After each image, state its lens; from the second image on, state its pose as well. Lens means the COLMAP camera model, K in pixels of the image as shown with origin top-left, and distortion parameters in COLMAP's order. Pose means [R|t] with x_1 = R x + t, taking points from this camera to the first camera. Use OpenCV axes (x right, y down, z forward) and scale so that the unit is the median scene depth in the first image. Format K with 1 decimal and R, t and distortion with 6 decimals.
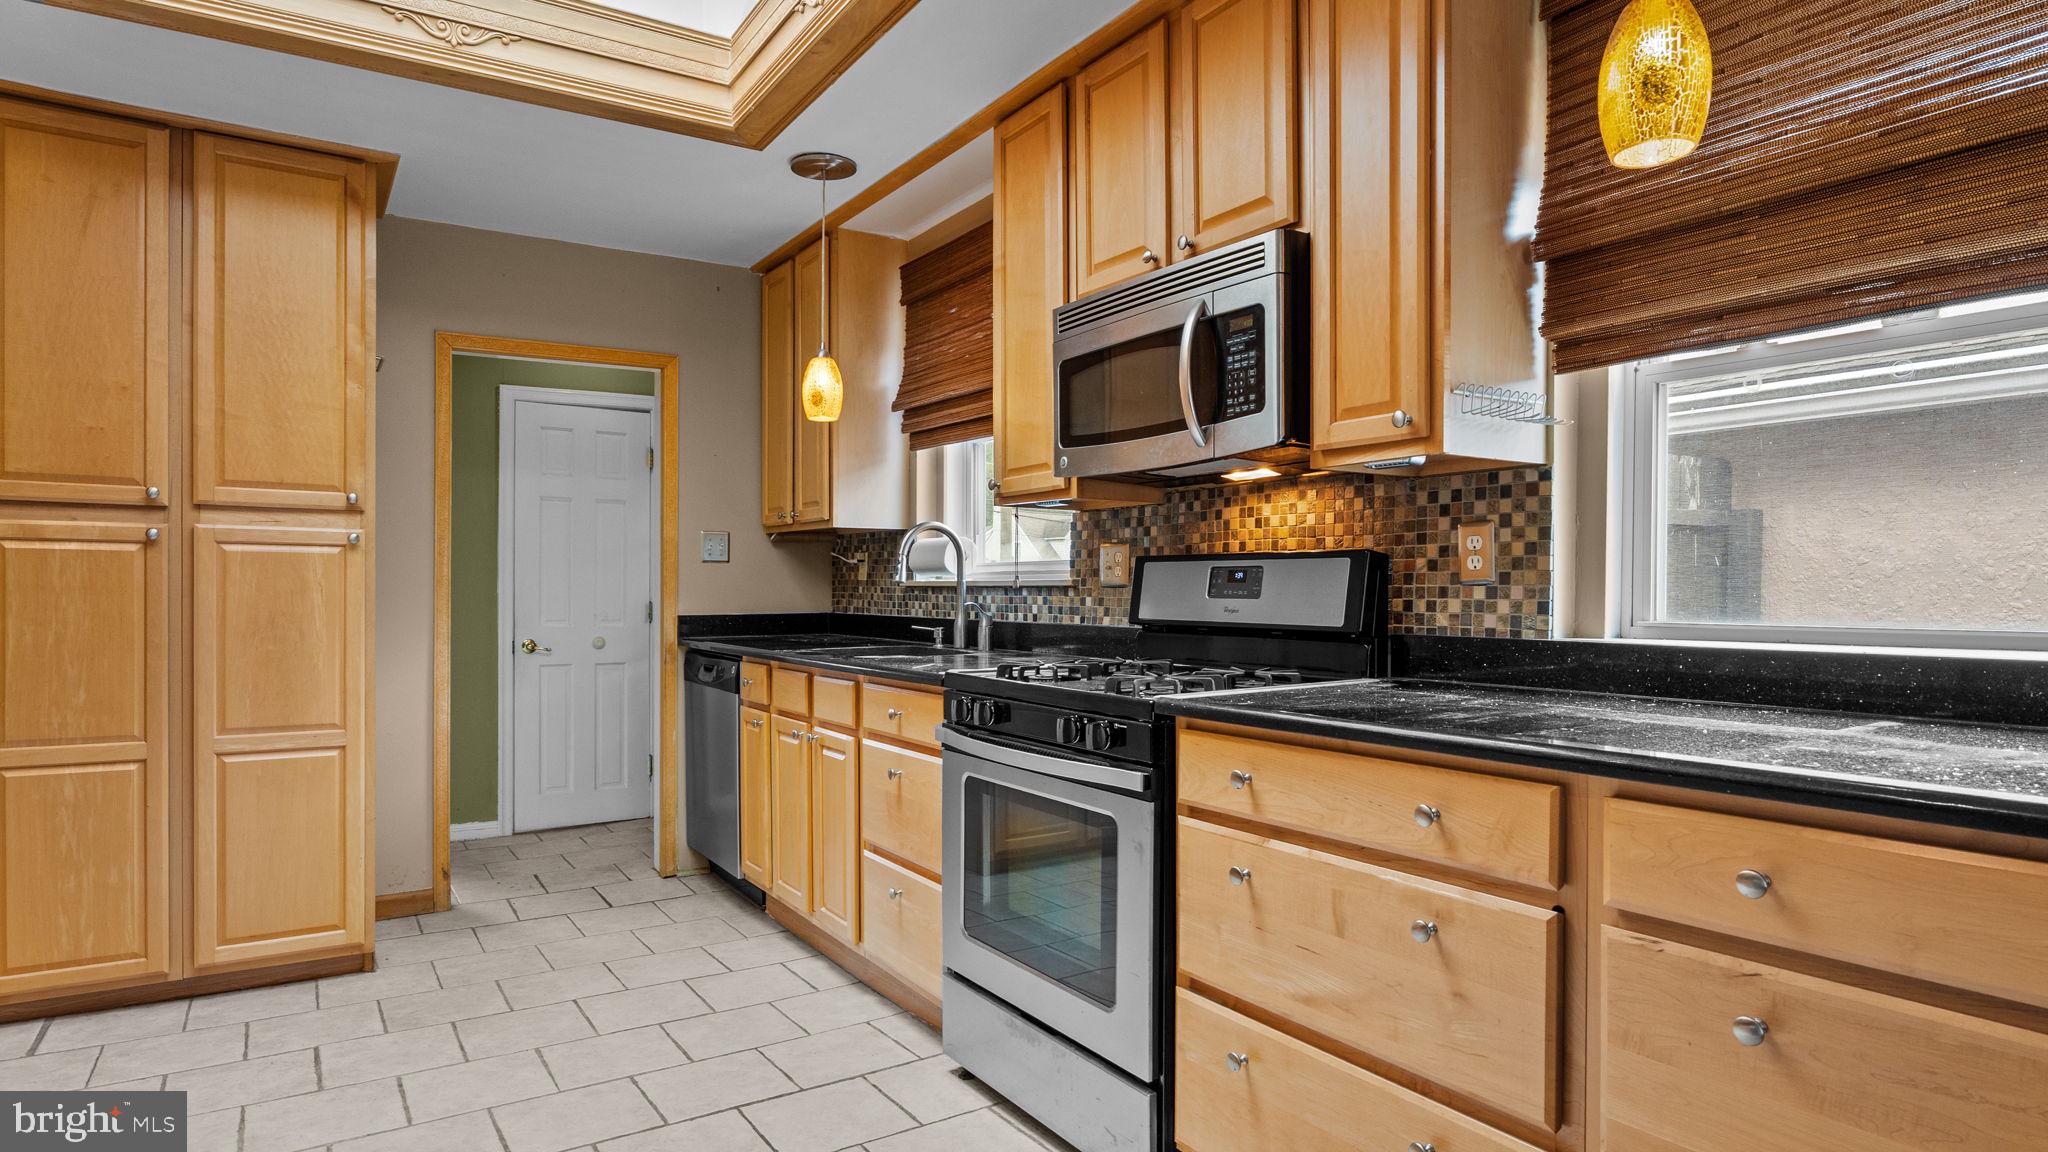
lens RADIAL K [[1115.1, 0, 1055.5], [0, 1115.1, 613.1], [0, 0, 1]] dist [-0.020583, 0.005668]
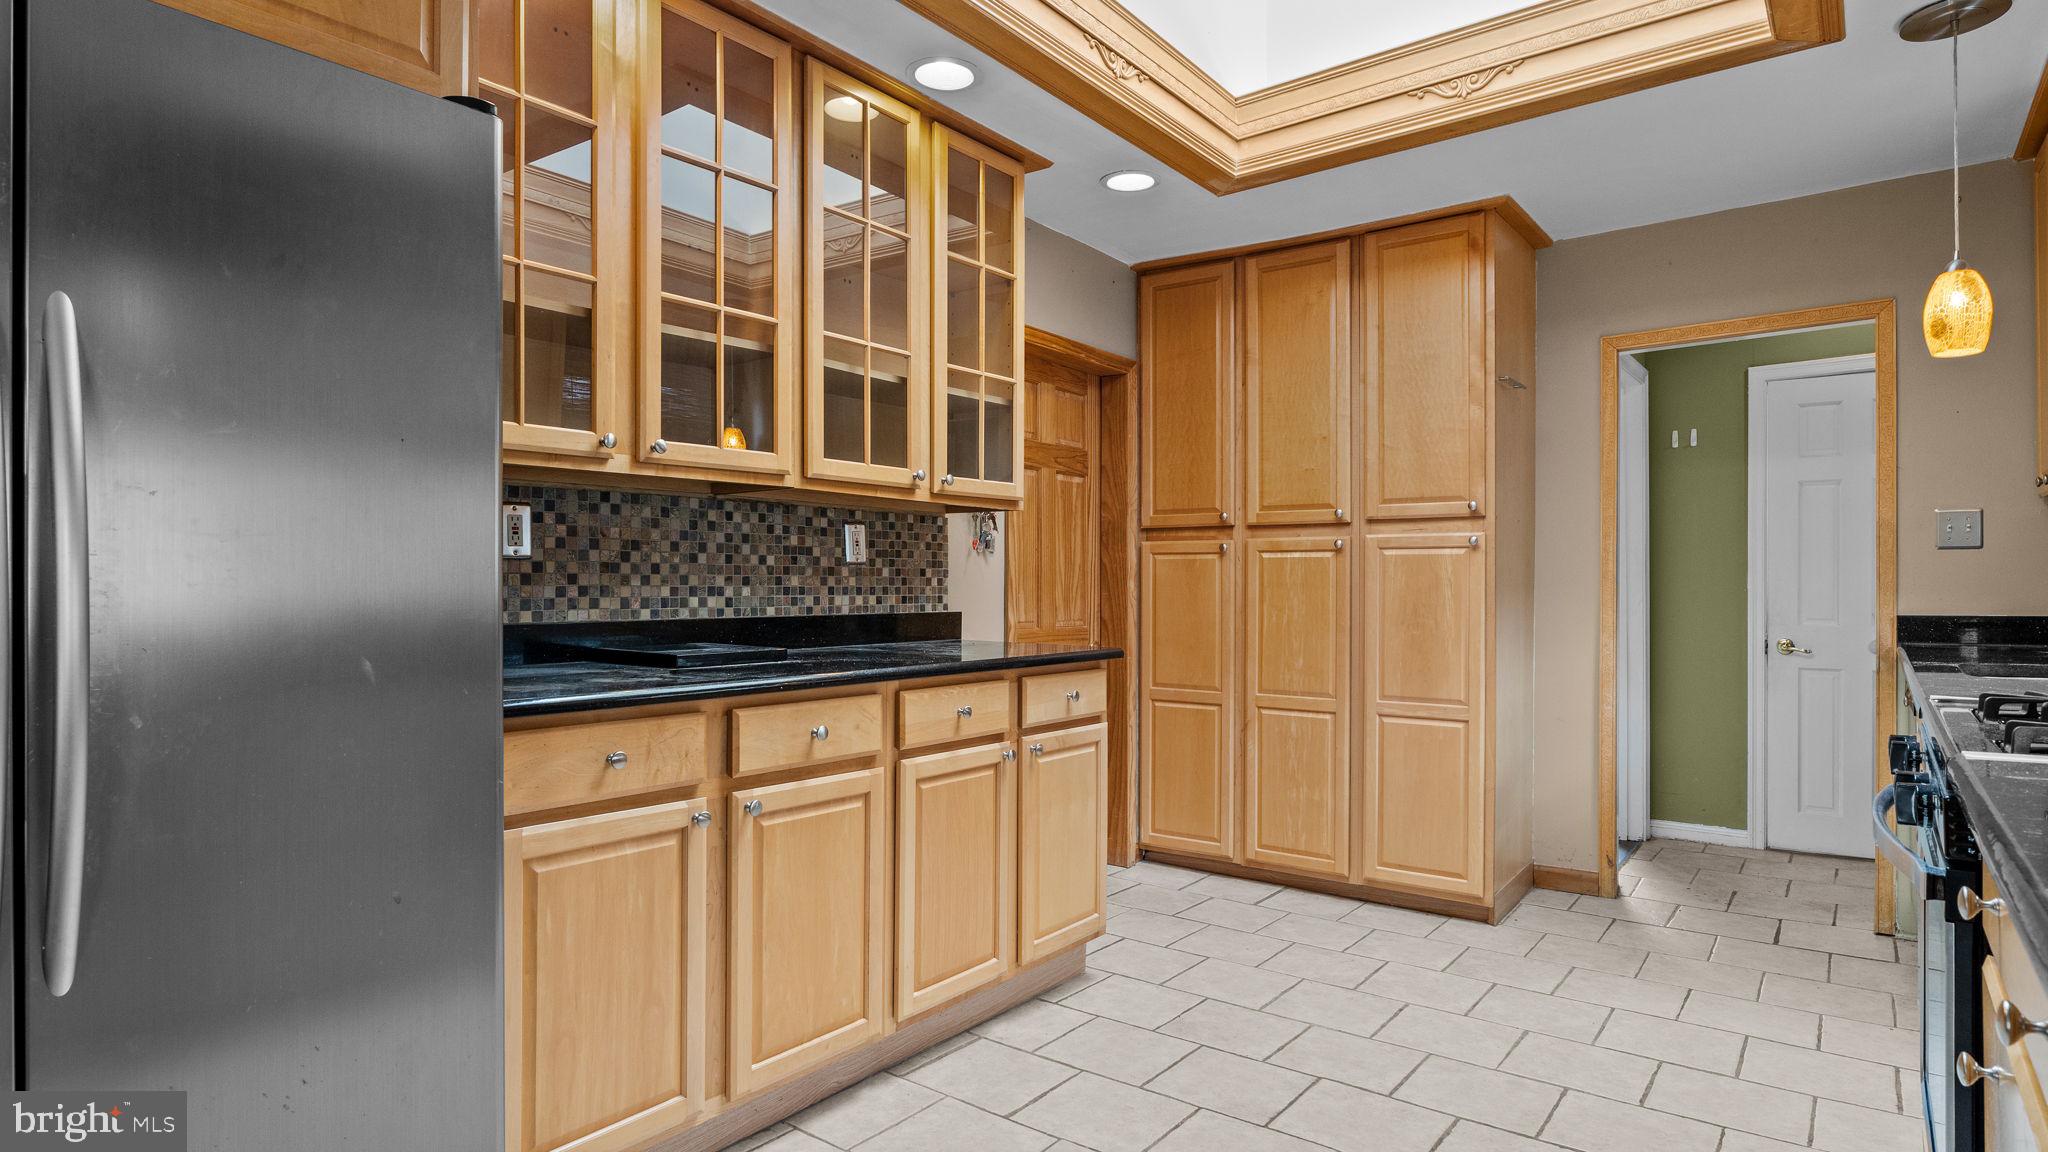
lens RADIAL K [[1115.1, 0, 1015.9], [0, 1115.1, 583.7], [0, 0, 1]] dist [-0.020583, 0.005668]
pose [[0.307509, -0.005487, -0.951529, 0.347311], [-0.017010, 0.999792, -0.011262, -0.001610], [0.951393, 0.019648, 0.307351, 0.213635]]
